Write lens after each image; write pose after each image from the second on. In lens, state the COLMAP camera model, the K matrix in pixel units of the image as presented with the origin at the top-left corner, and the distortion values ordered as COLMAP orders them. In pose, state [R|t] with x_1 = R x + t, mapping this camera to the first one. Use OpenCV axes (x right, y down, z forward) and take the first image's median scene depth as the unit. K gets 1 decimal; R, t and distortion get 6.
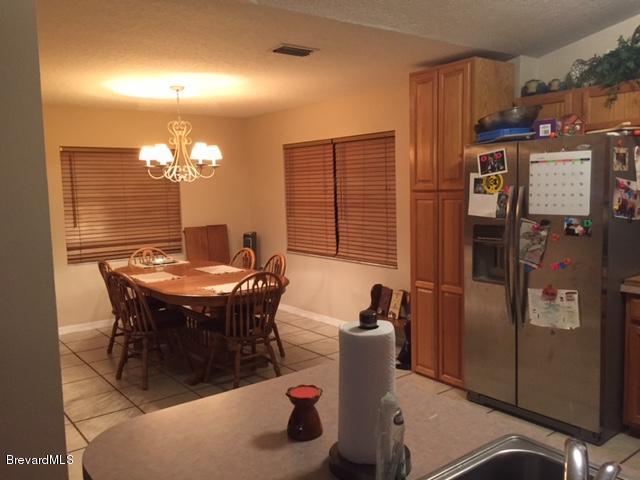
lens RADIAL K [[545.6, 0, 320.0], [0, 545.6, 240.0], [0, 0, 1]] dist [0.074202, -0.085964]
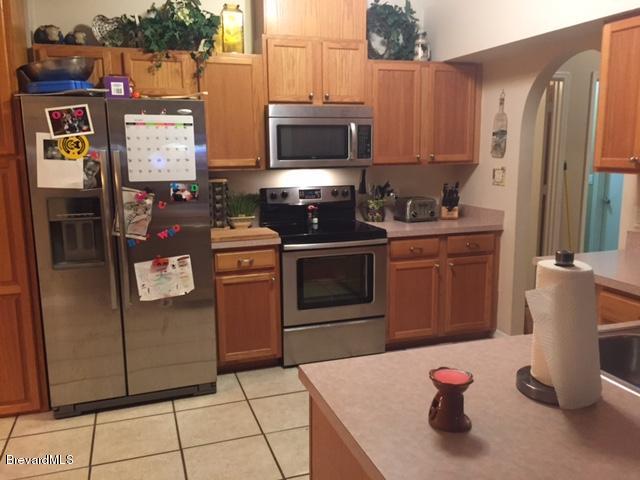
lens RADIAL K [[545.6, 0, 320.0], [0, 545.6, 240.0], [0, 0, 1]] dist [0.074202, -0.085964]
pose [[0.322621, -0.136338, 0.936658, -0.374106], [0.096590, 0.989148, 0.110709, -0.022255], [-0.941587, 0.054754, 0.332289, 0.408233]]
